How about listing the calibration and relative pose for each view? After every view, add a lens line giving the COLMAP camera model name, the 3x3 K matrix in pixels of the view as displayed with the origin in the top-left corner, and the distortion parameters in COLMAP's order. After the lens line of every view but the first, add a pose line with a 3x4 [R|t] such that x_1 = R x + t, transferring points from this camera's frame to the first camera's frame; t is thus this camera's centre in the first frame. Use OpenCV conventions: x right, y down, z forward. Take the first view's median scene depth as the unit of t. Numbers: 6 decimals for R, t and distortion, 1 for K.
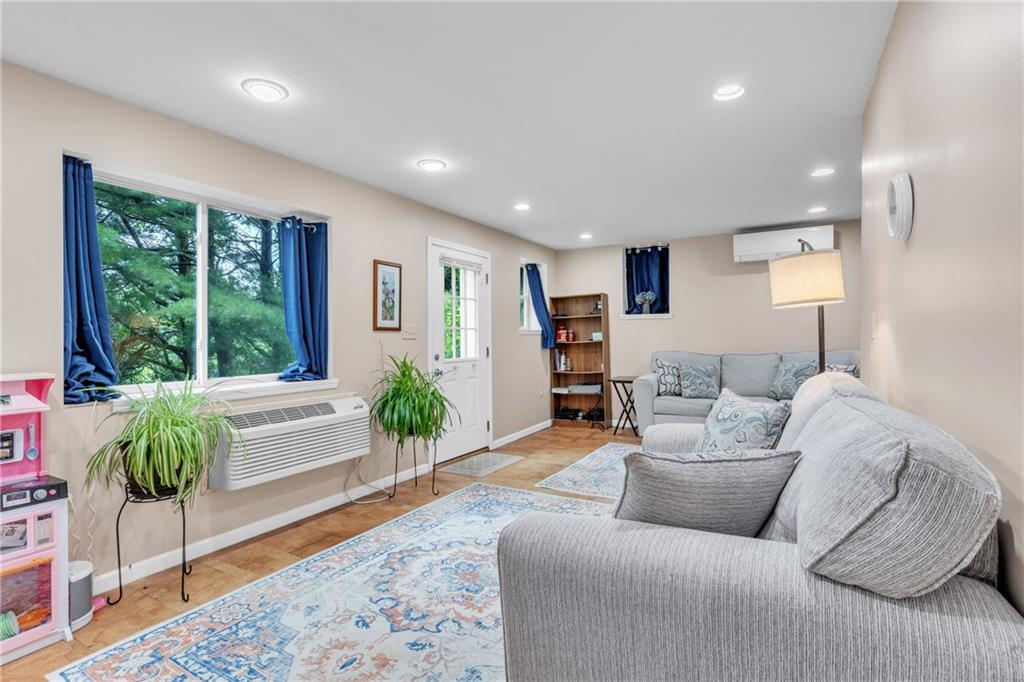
lens RADIAL K [[490.8, 0, 504.6], [0, 490.8, 339.3], [0, 0, 1]] dist [0.002127, 0.002272]
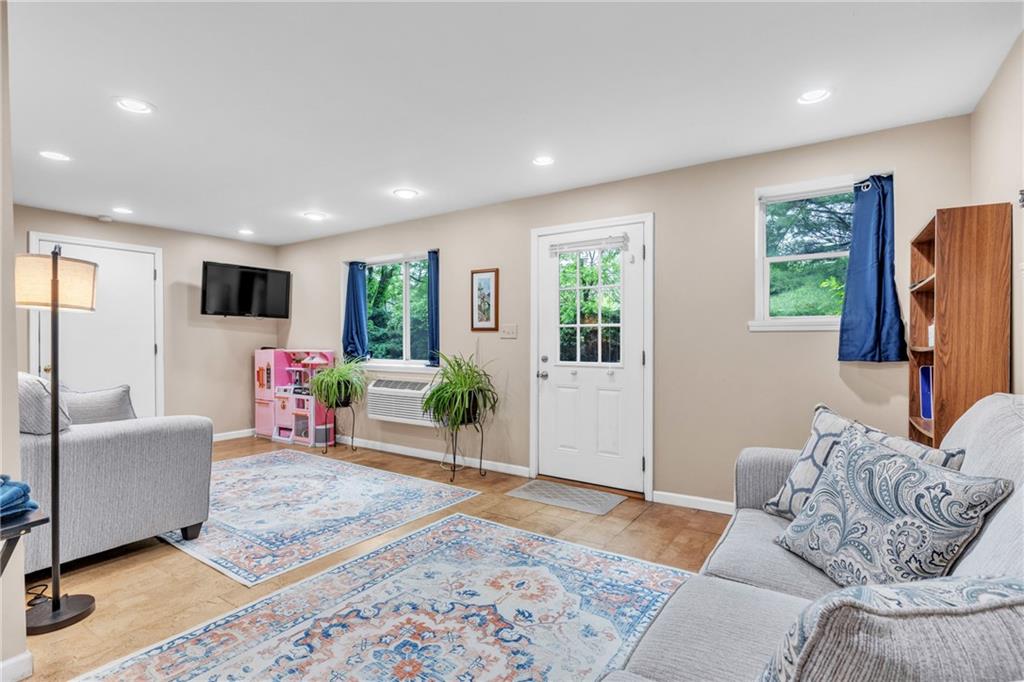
lens RADIAL K [[490.8, 0, 505.1], [0, 490.8, 342.9], [0, 0, 1]] dist [0.002127, 0.002272]
pose [[-0.048265, 0.020716, -0.998620, 0.895659], [-0.001307, 0.999783, 0.020804, -0.013416], [0.998834, 0.002309, -0.048228, 1.119302]]
